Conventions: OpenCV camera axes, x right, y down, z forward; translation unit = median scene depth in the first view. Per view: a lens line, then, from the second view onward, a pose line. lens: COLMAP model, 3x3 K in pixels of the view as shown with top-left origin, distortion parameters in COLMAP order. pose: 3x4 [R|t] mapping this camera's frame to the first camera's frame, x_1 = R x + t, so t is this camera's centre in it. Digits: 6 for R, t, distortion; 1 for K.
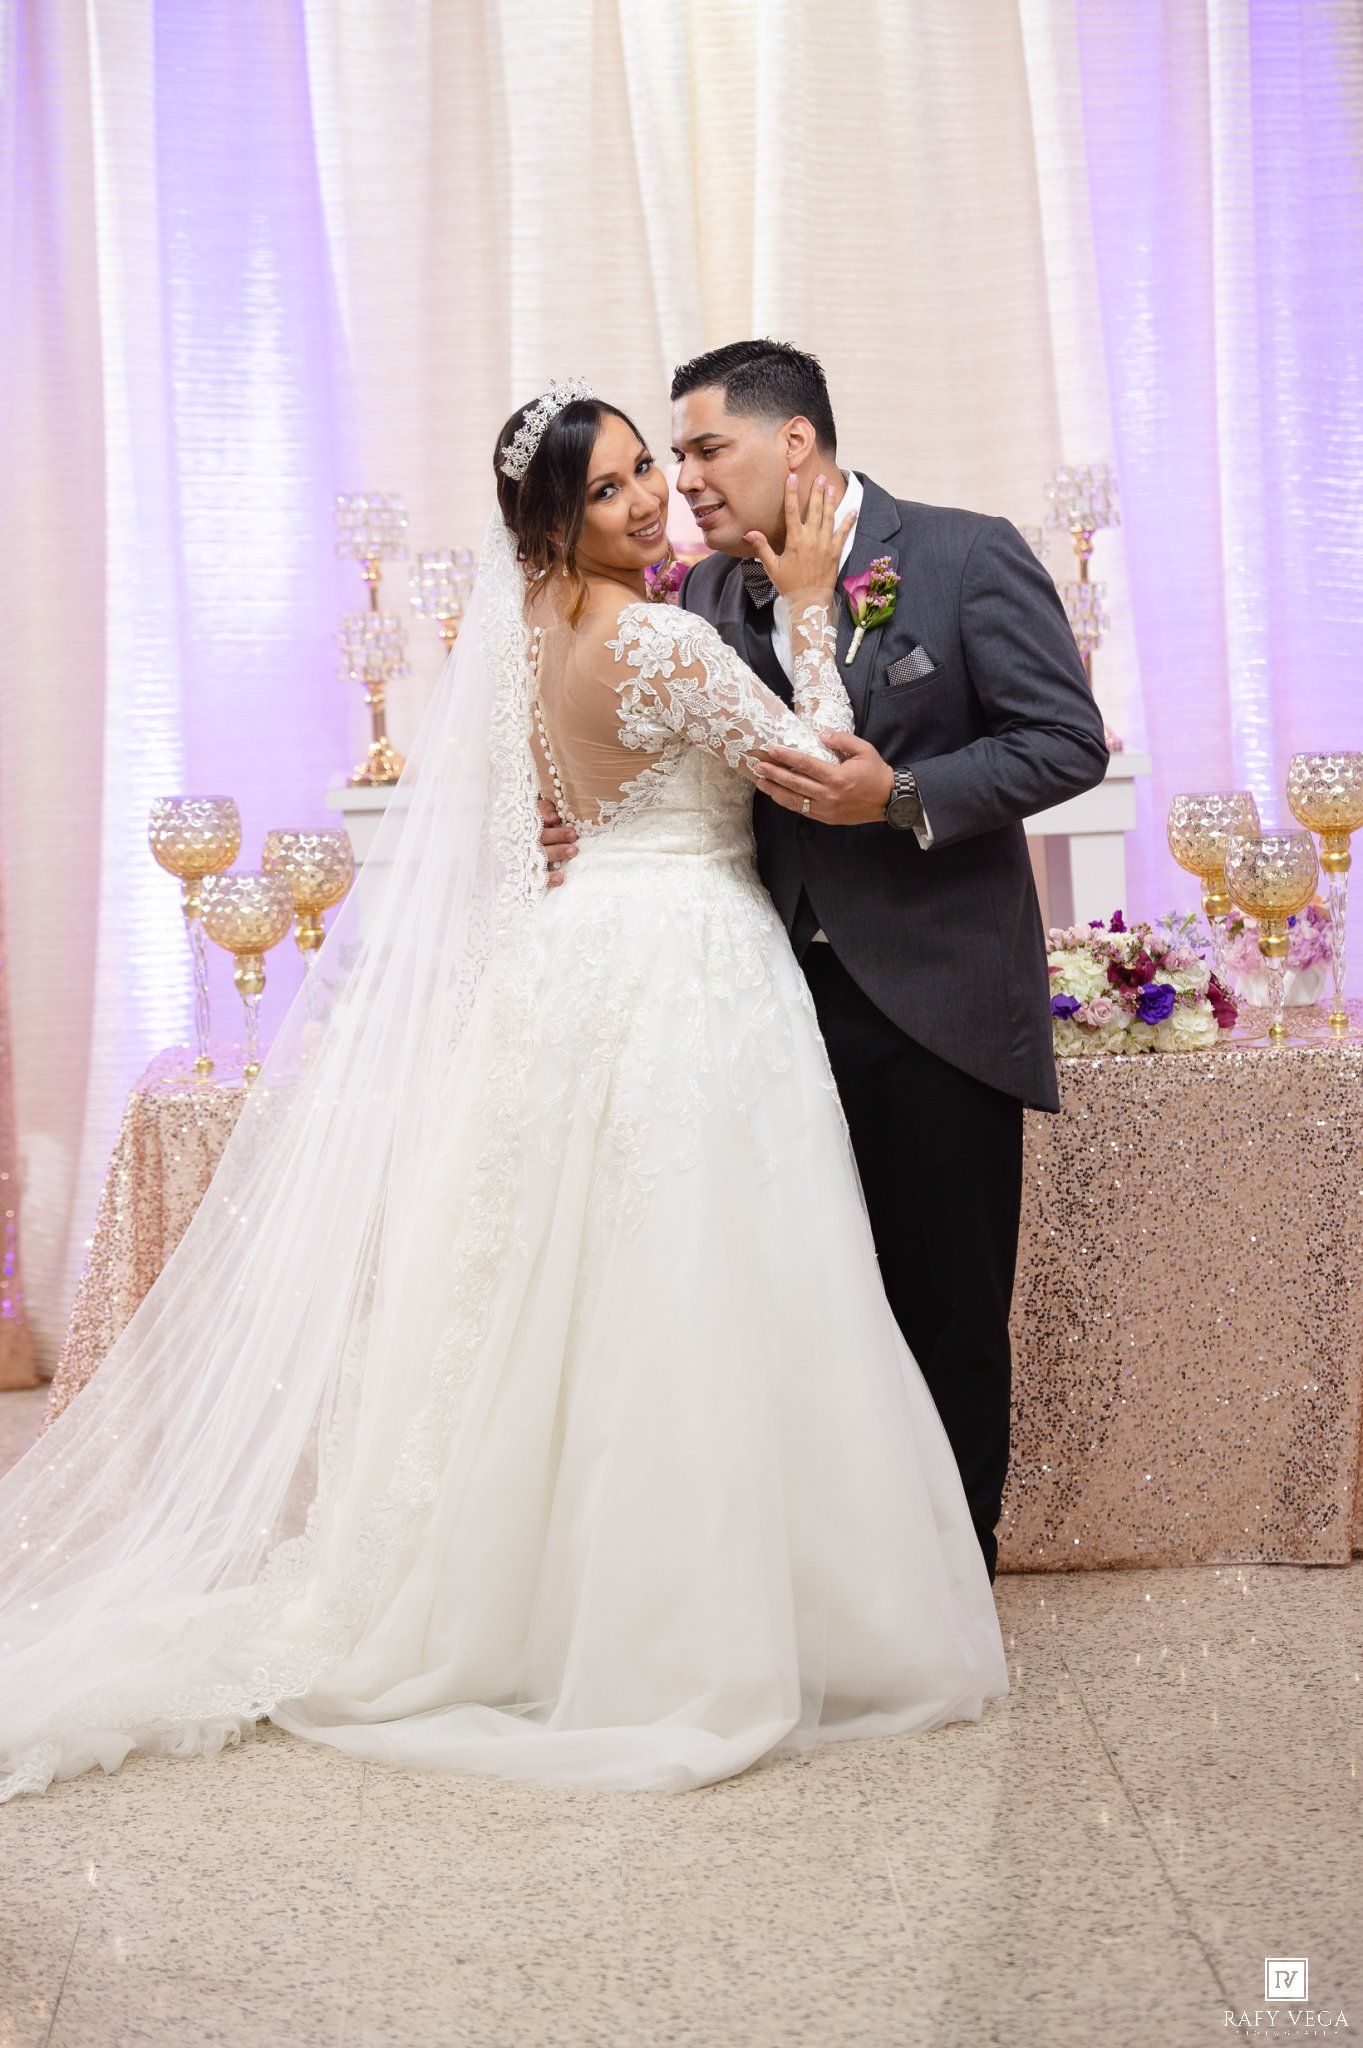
lens RADIAL K [[6386.0, 0, 677.2], [0, 6386.0, 1080.7], [0, 0, 1]] dist [0.322069, 0.000000]
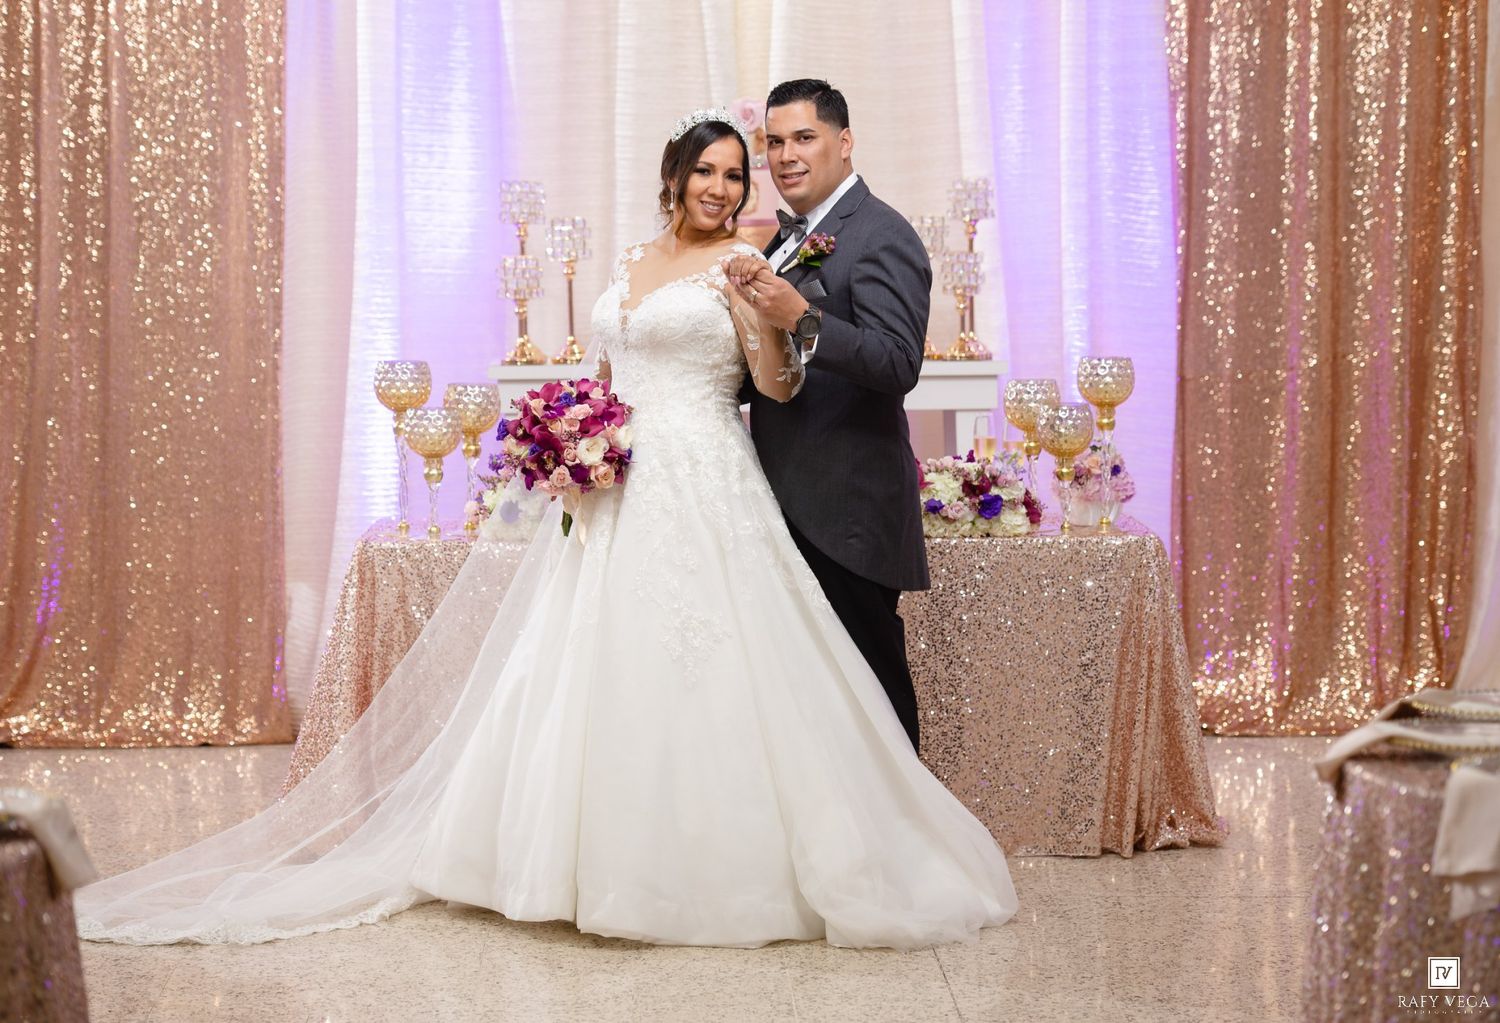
lens RADIAL K [[4734.4, 0, 775.9], [0, 4734.4, 550.4], [0, 0, 1]] dist [0.270204, 0.000000]
pose [[0.999474, 0.032434, 0.000309, 0.017641], [-0.032419, 0.999234, -0.021918, 0.023660], [-0.001020, 0.021897, 0.999760, -0.175613]]
